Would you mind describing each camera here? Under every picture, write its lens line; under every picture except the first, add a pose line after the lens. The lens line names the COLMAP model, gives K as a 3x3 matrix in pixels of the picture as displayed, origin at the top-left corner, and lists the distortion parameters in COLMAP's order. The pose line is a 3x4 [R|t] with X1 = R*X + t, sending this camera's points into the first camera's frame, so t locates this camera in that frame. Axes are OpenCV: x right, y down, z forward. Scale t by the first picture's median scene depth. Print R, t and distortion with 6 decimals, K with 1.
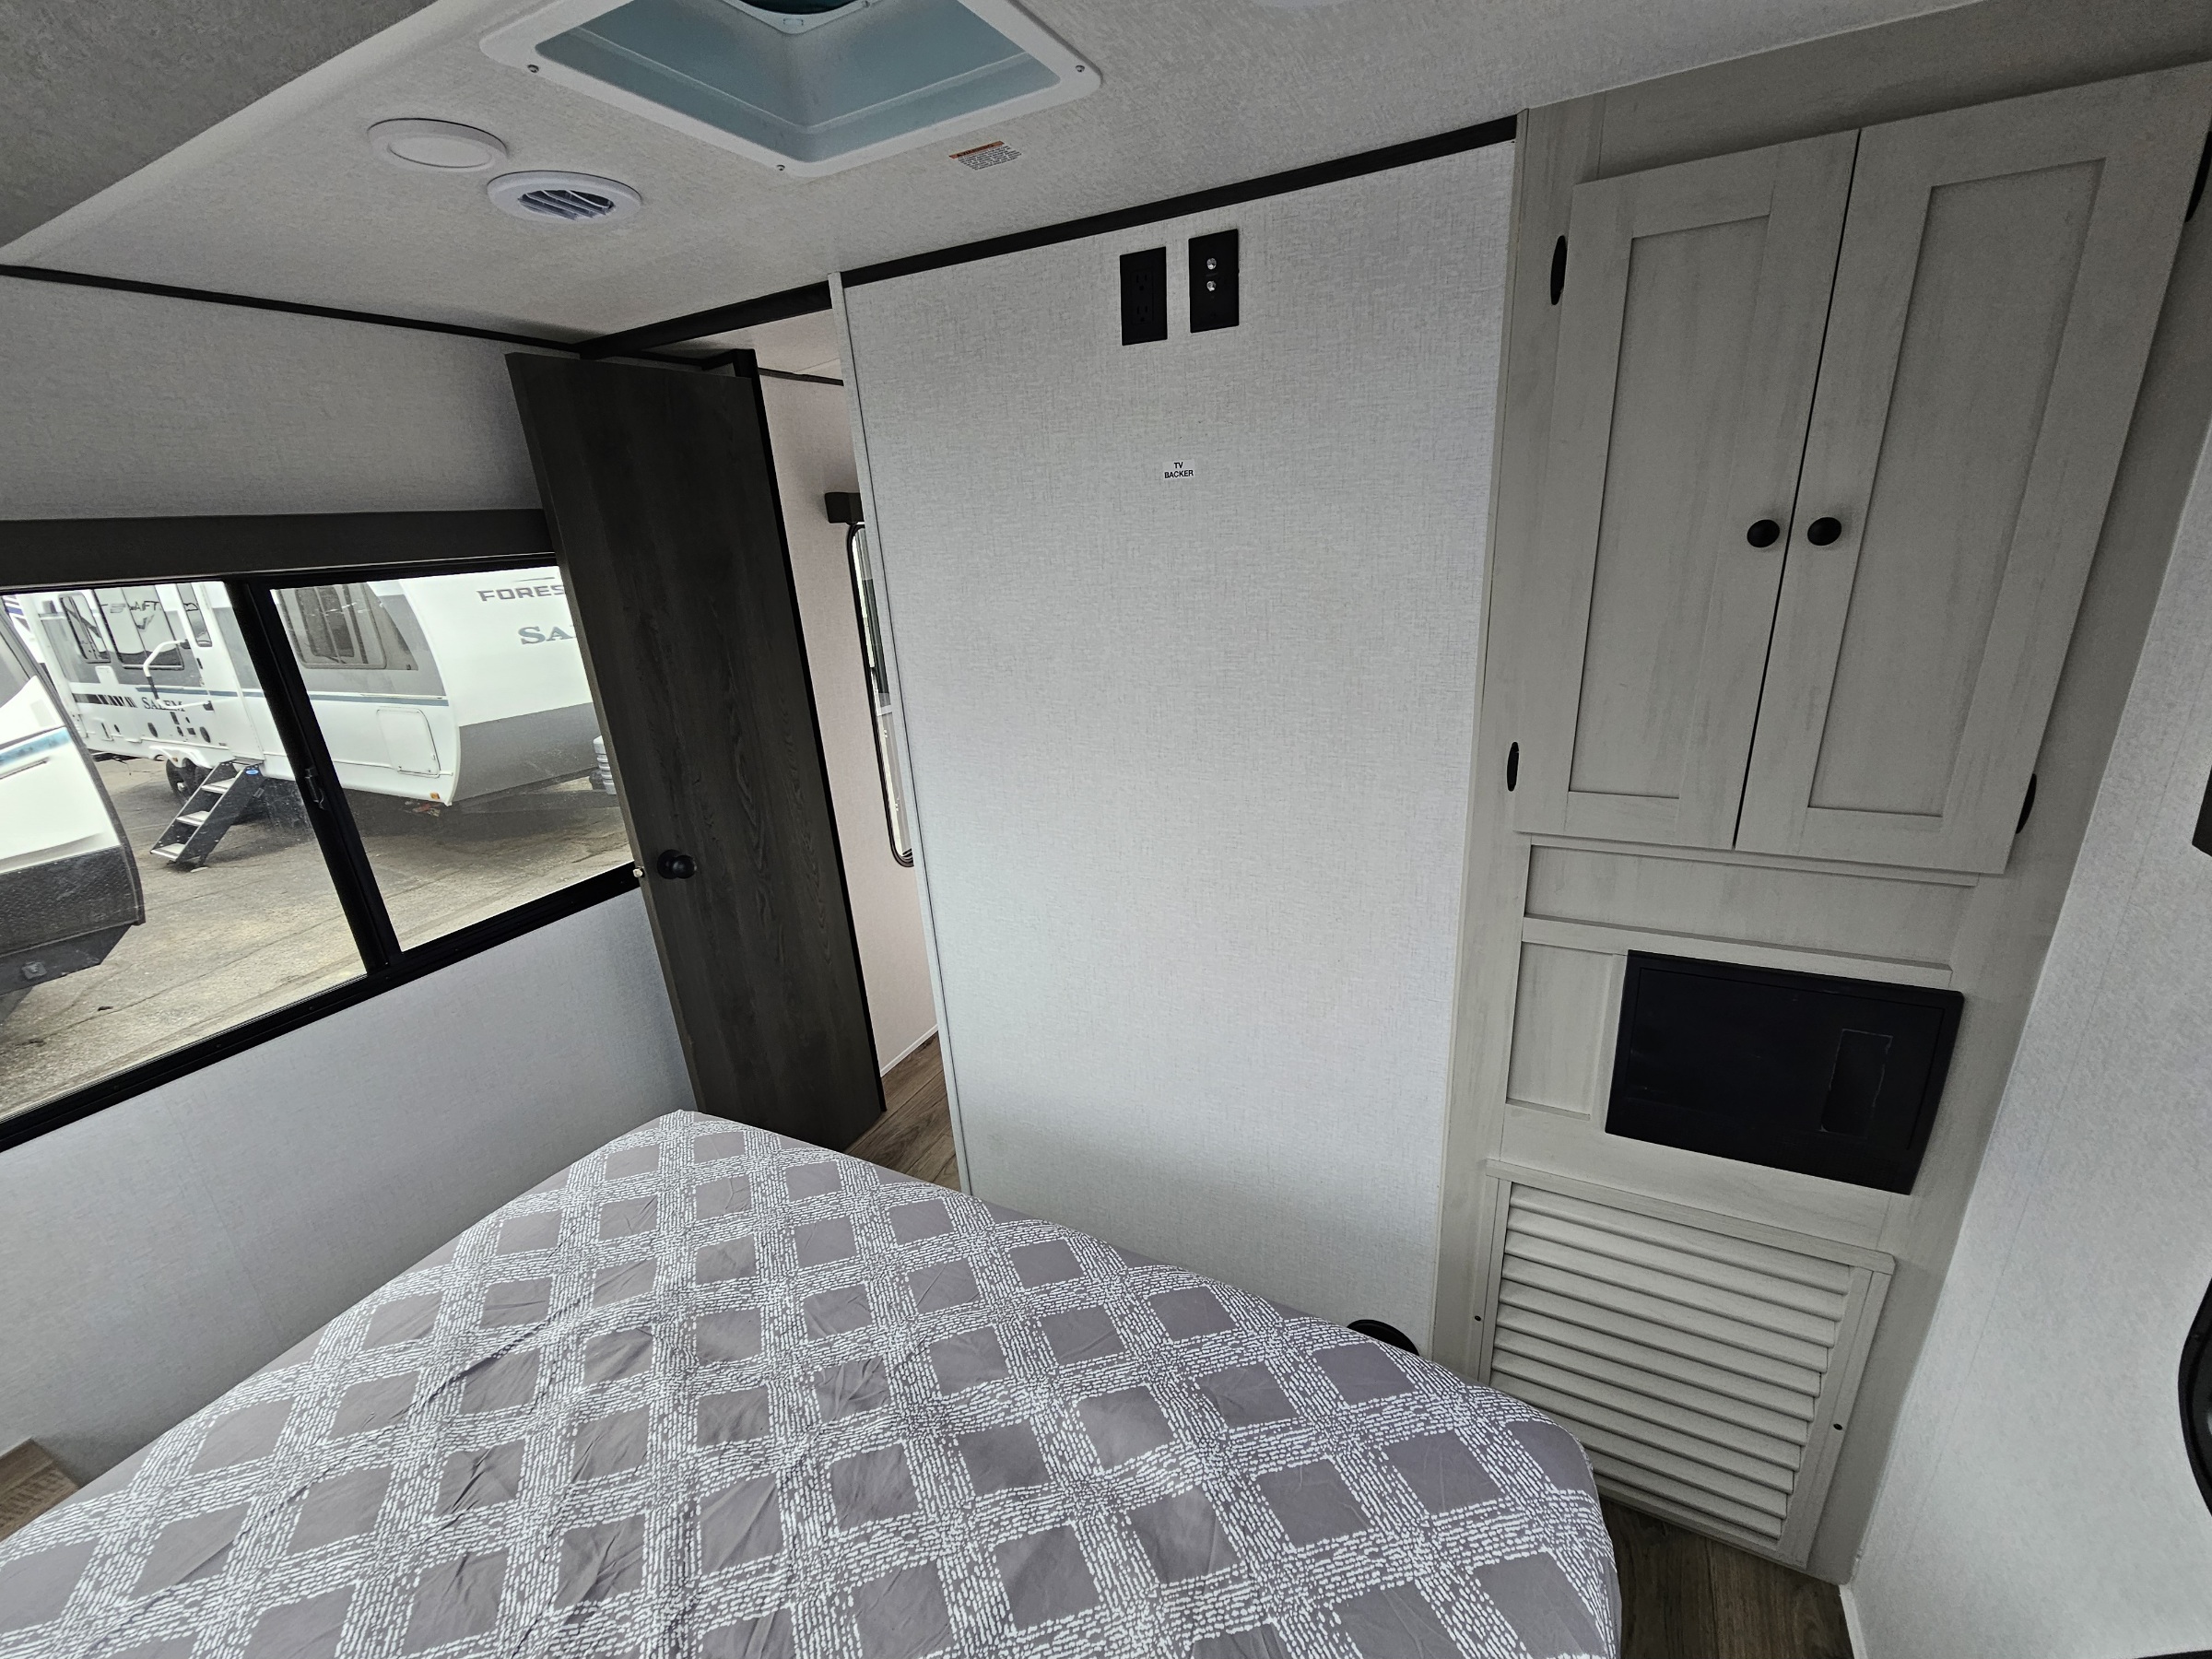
lens RADIAL K [[910.1, 0, 1113.7], [0, 910.1, 832.3], [0, 0, 1]] dist [-0.000104, -0.001342]
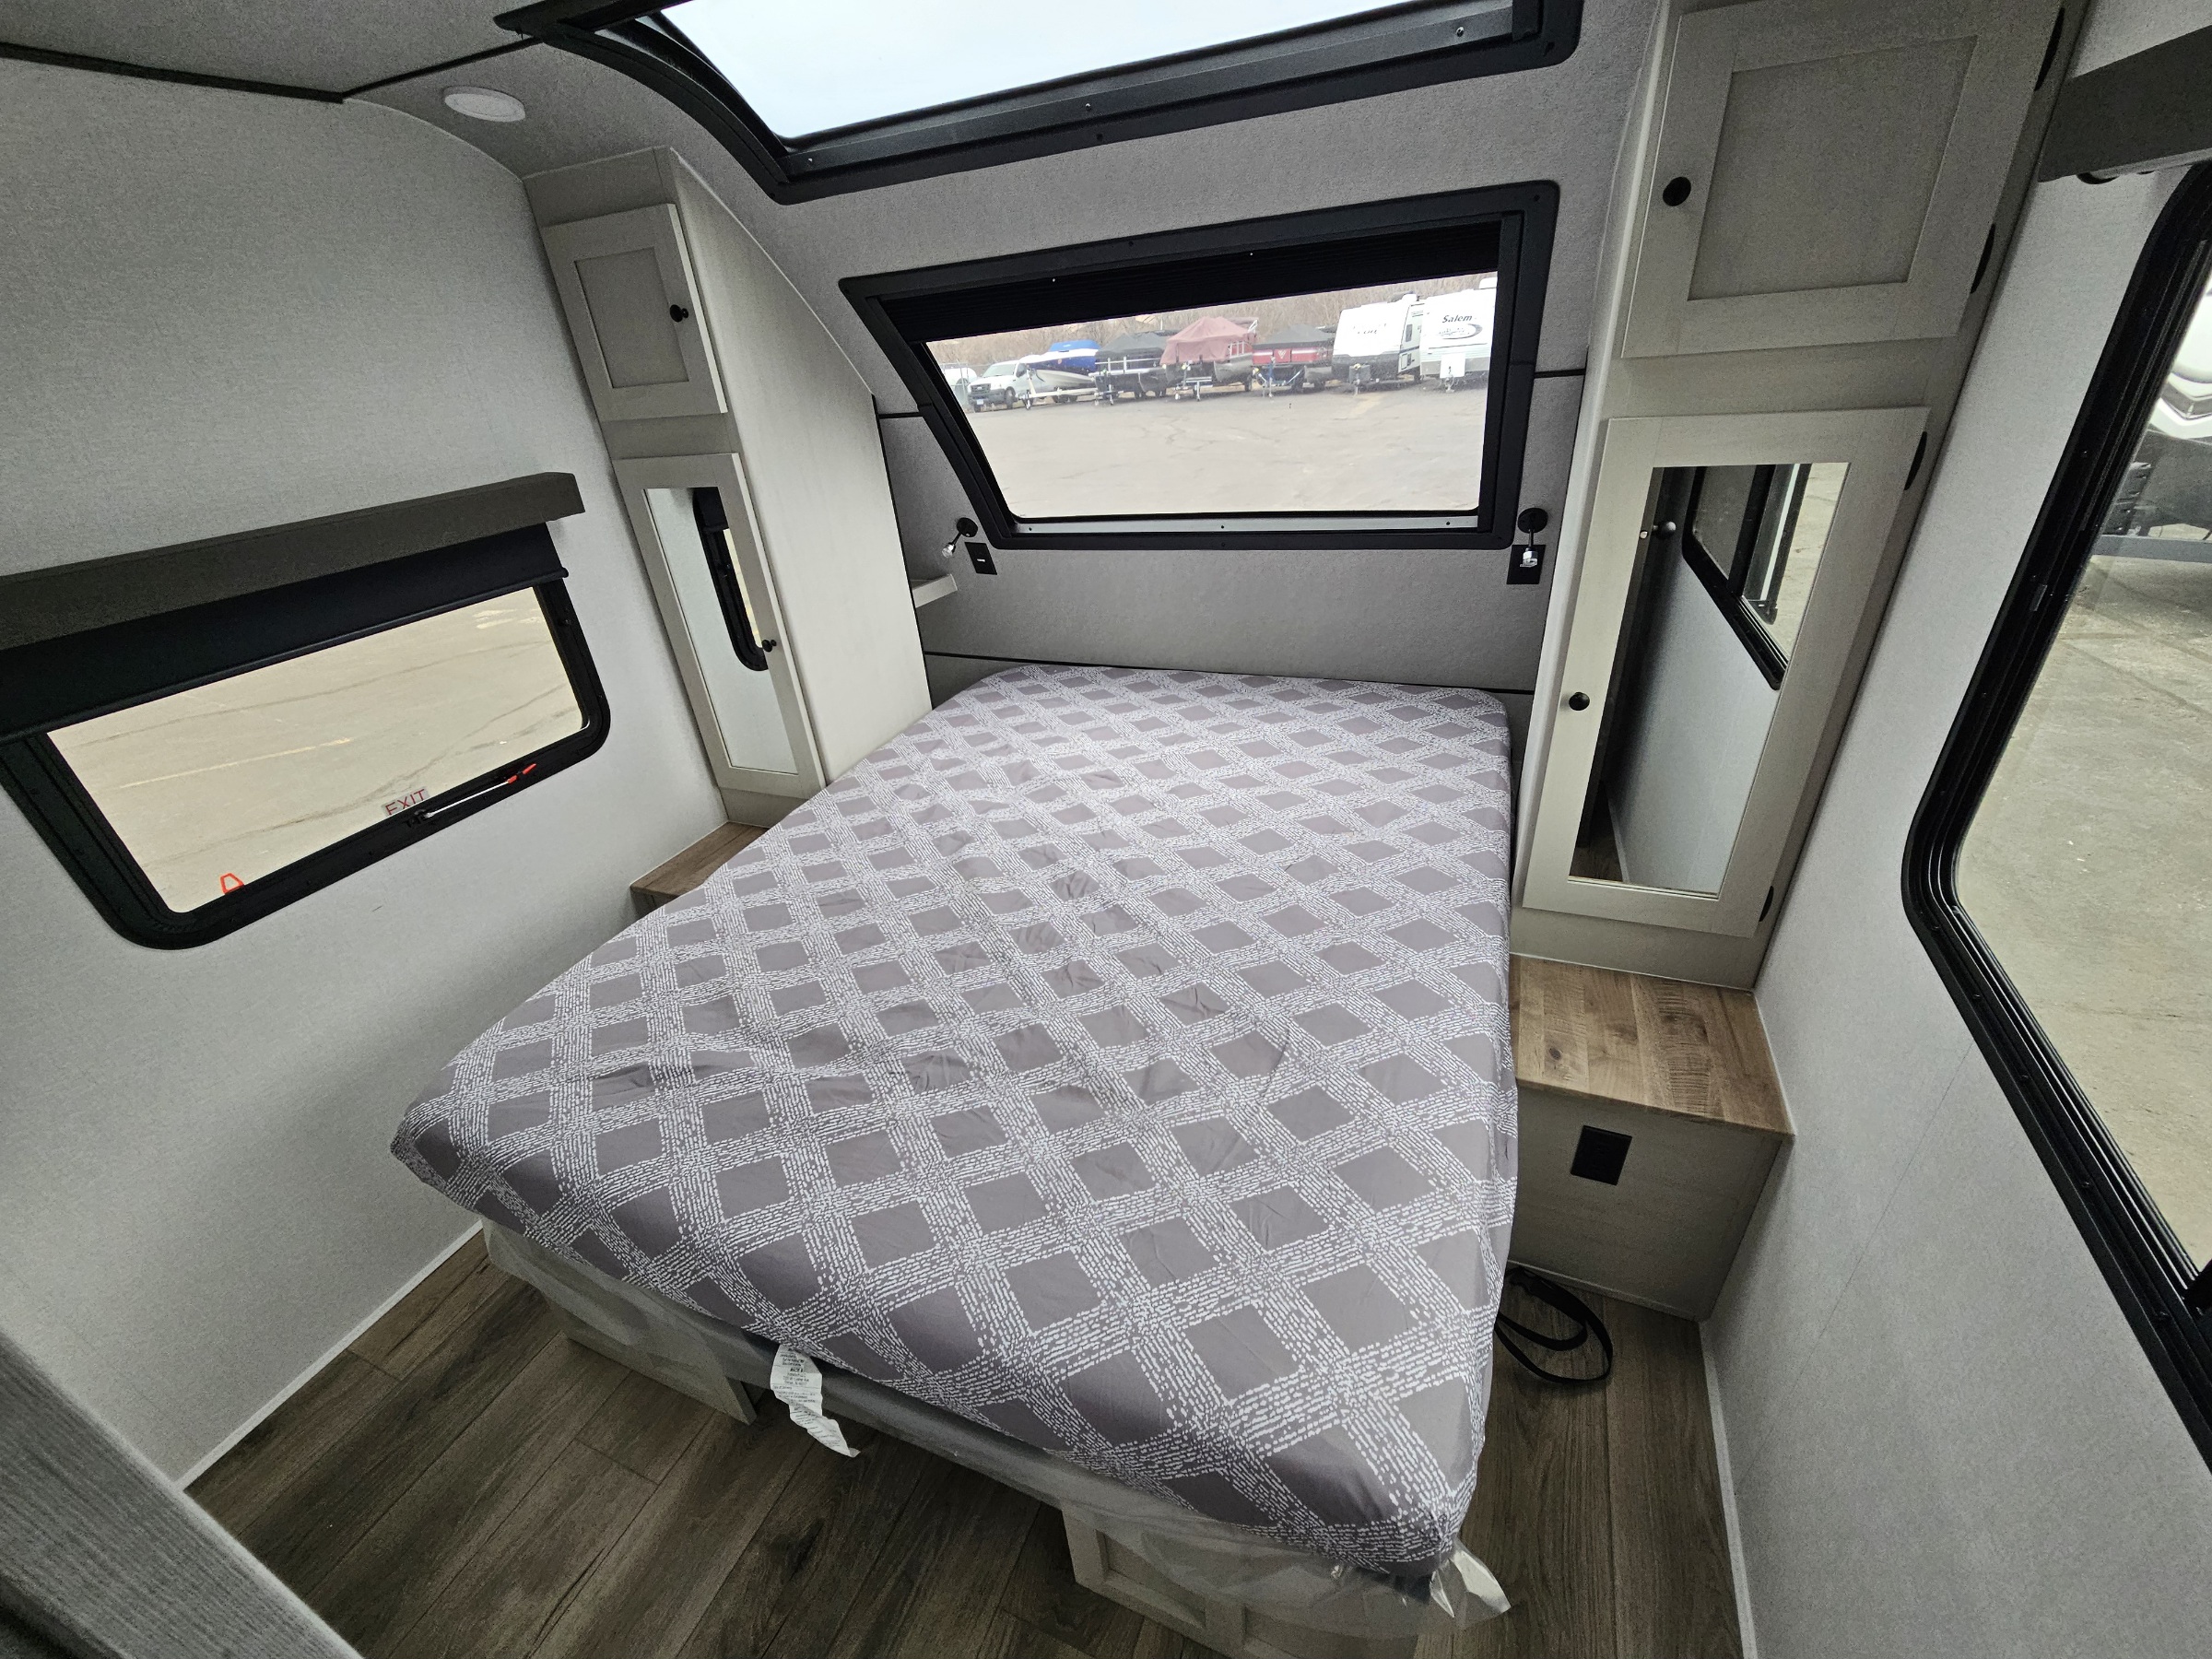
lens RADIAL K [[910.1, 0, 1097.4], [0, 910.1, 846.3], [0, 0, 1]] dist [-0.000104, -0.001342]
pose [[-0.986913, 0.158510, 0.029606, -0.501877], [0.125910, 0.642807, 0.755610, -0.408349], [0.100740, 0.749449, -0.654352, 1.370318]]
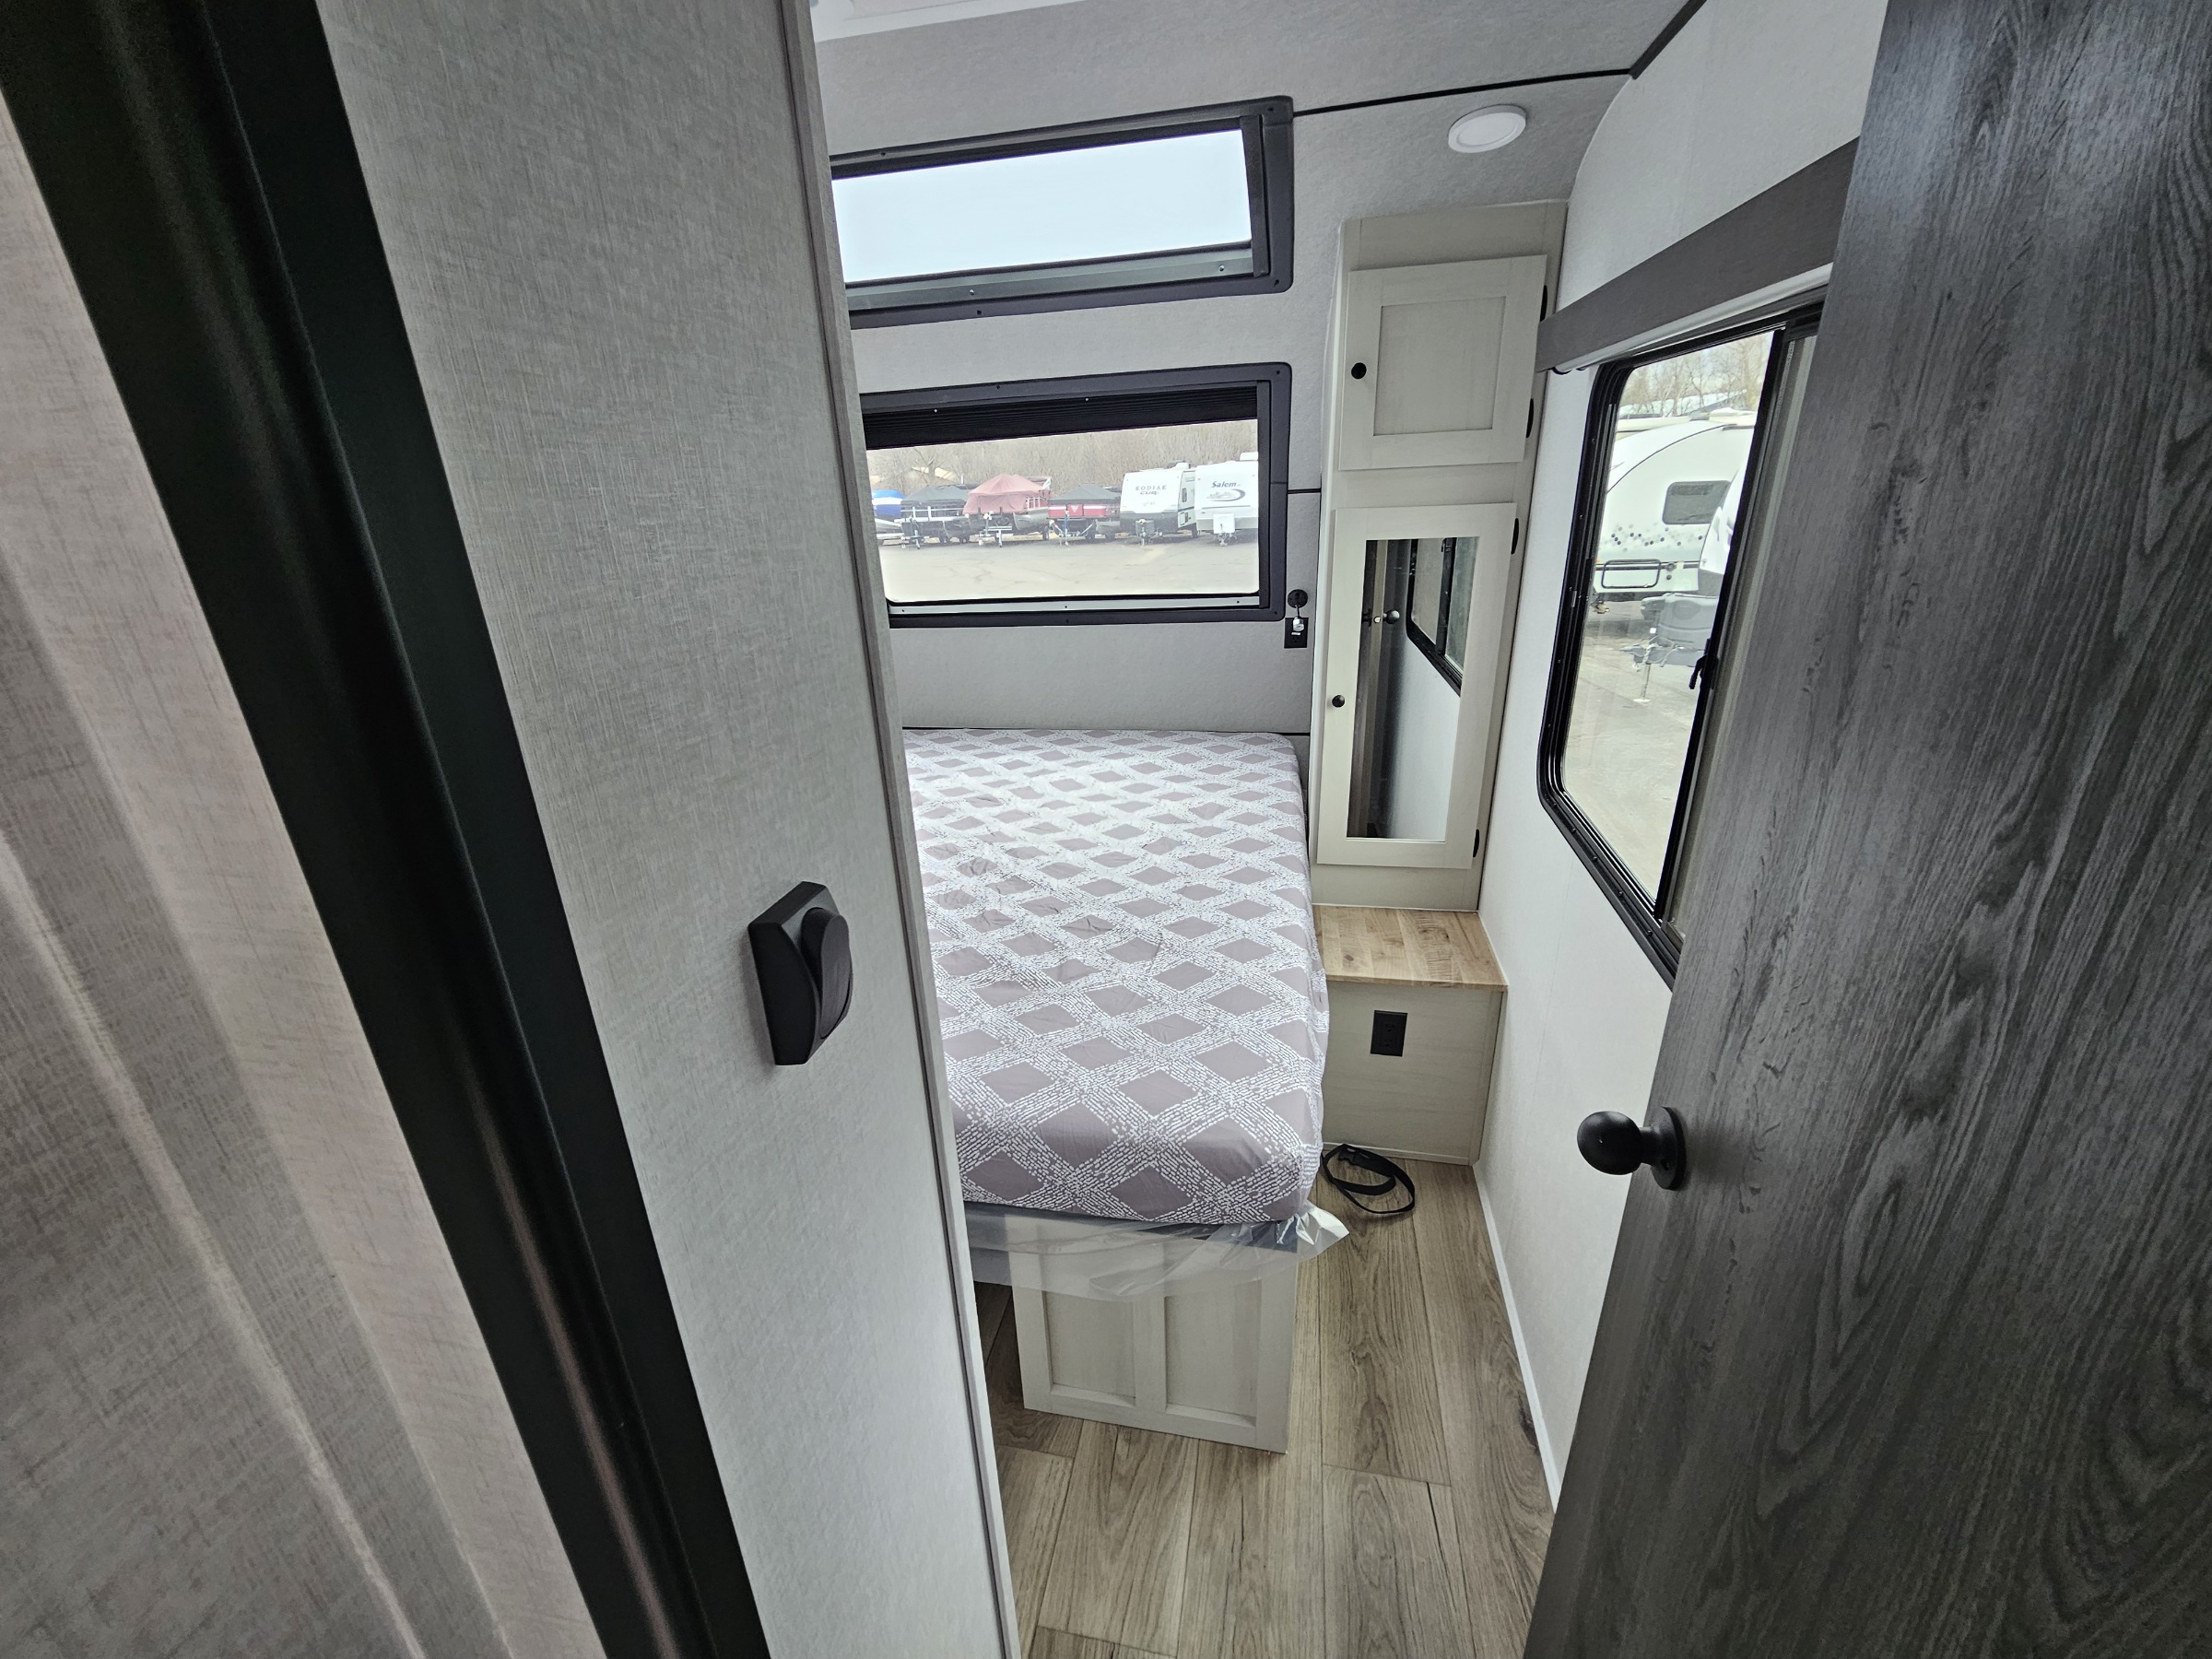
lens RADIAL K [[910.1, 0, 1101.4], [0, 910.1, 847.8], [0, 0, 1]] dist [-0.000104, -0.001342]
pose [[-0.960427, 0.200594, -0.193243, -0.322616], [0.018588, 0.738399, 0.674108, -0.494456], [0.277912, 0.643840, -0.712906, 1.752272]]
